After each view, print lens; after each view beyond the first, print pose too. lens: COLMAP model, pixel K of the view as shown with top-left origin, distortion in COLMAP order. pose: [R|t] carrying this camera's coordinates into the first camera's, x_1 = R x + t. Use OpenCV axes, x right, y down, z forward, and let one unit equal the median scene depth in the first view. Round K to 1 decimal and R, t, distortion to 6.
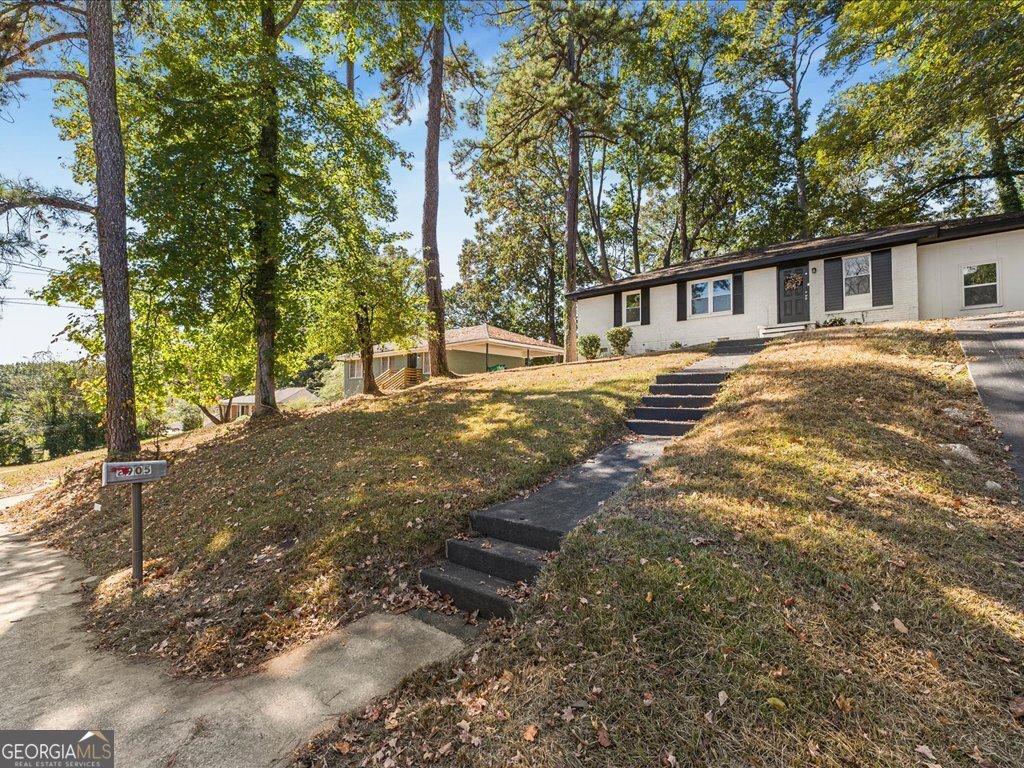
lens RADIAL K [[466.8, 0, 509.8], [0, 466.8, 385.2], [0, 0, 1]] dist [0.003117, -0.000055]
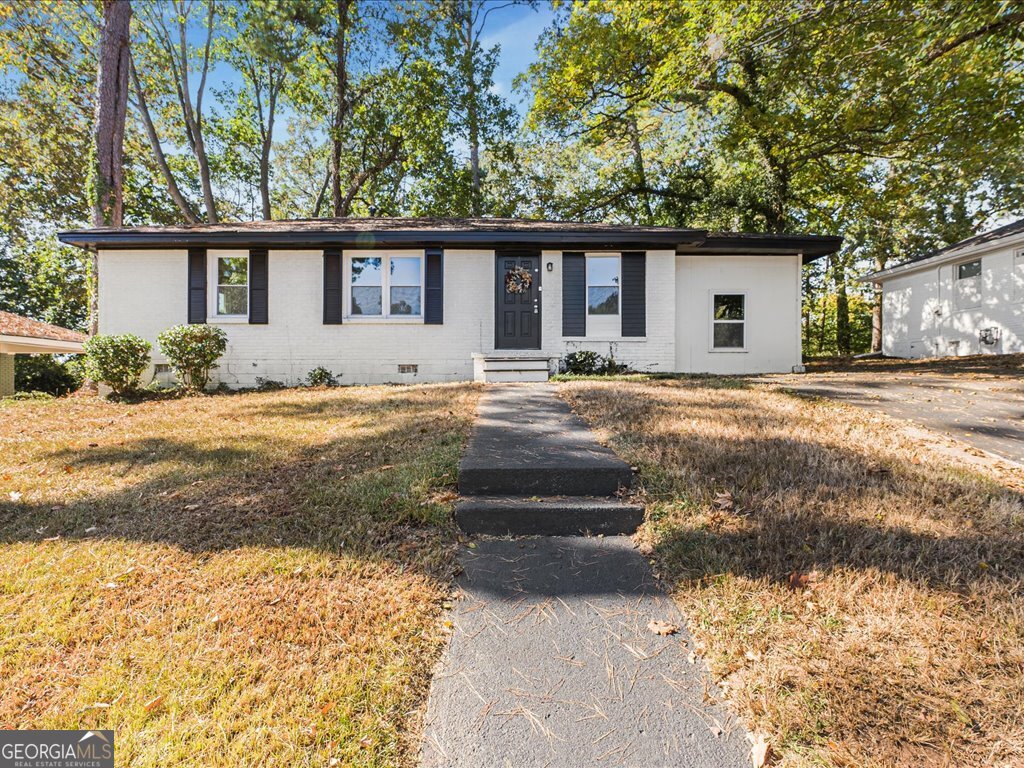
lens RADIAL K [[486.2, 0, 508.7], [0, 486.2, 386.1], [0, 0, 1]] dist [-0.000500, -0.000376]
pose [[0.761421, -0.000732, 0.648257, 0.172538], [-0.024505, 0.999252, 0.029911, -0.093571], [-0.647795, -0.038661, 0.760834, 0.474363]]
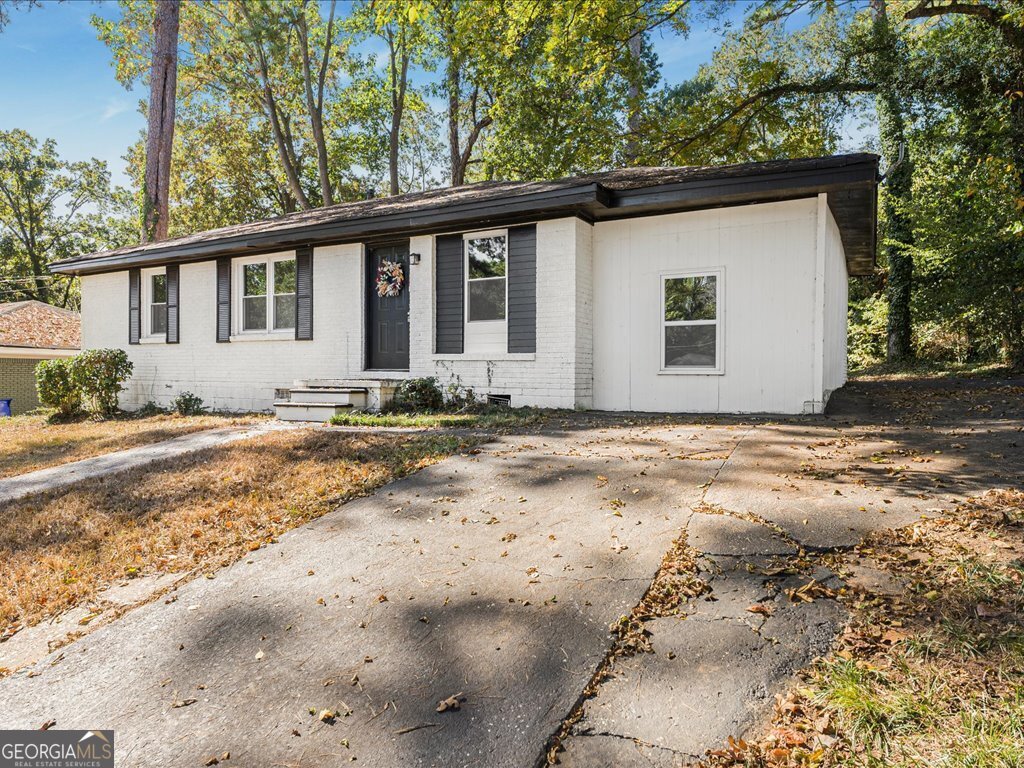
lens RADIAL K [[647.0, 0, 516.8], [0, 647.0, 380.4], [0, 0, 1]] dist [0.005627, 0.000182]
pose [[0.980262, 0.005091, 0.197638, 0.543058], [-0.014400, 0.998852, 0.045689, -0.138804], [-0.197179, -0.047633, 0.979210, 0.322265]]
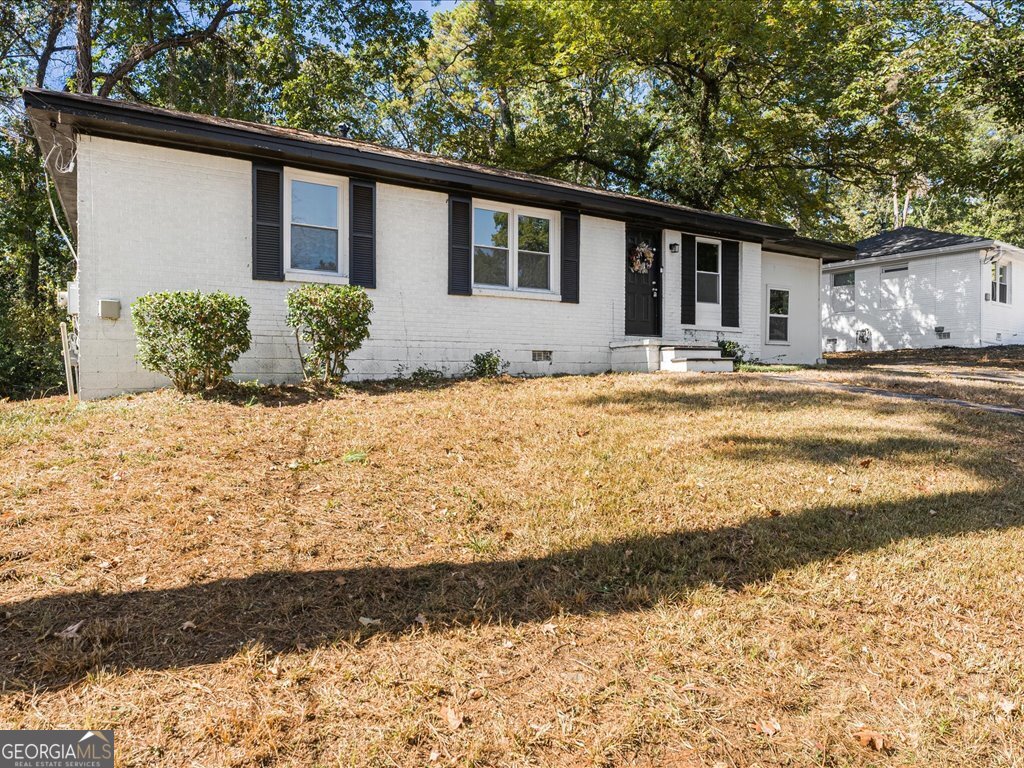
lens RADIAL K [[647.0, 0, 516.8], [0, 647.0, 380.4], [0, 0, 1]] dist [0.005627, 0.000182]
pose [[0.305693, -0.001421, 0.952129, -0.131197], [-0.029816, 0.999494, 0.011065, -0.077493], [-0.951663, -0.031771, 0.305496, 0.814588]]
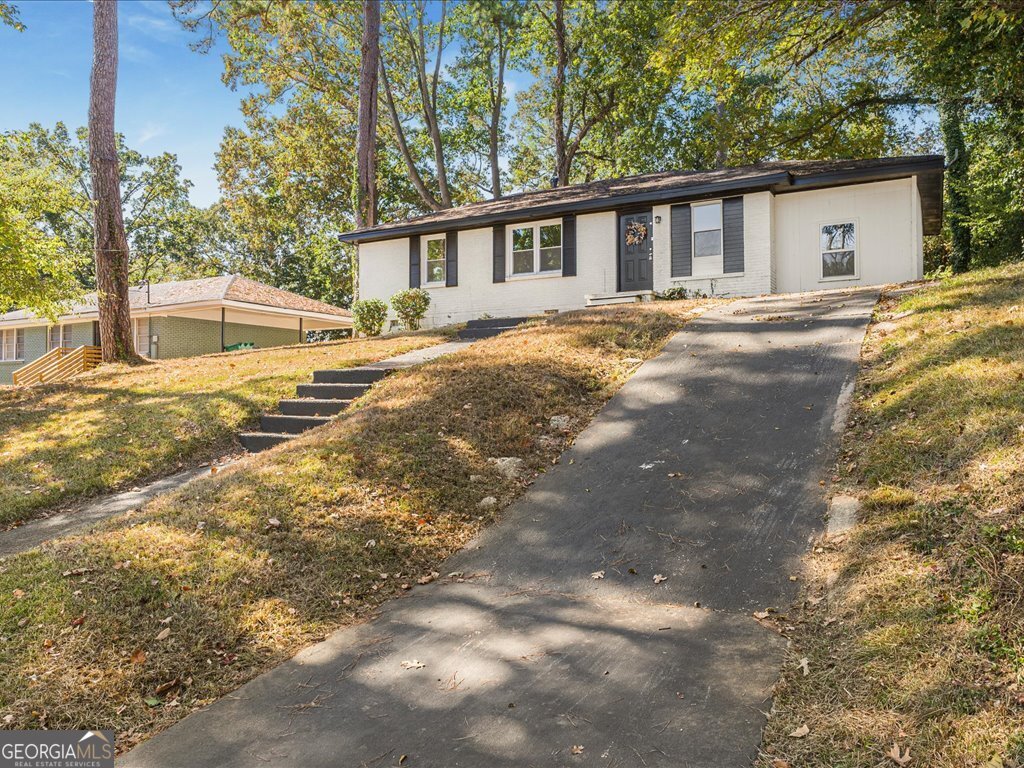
lens RADIAL K [[772.6, 0, 512.0], [0, 772.6, 384.0], [0, 0, 1]] dist [0.011078, -0.001053]
pose [[0.979834, -0.000181, 0.199811, 0.167389], [-0.003223, 0.999855, 0.016709, -0.010091], [-0.199785, -0.017016, 0.979692, -0.110157]]
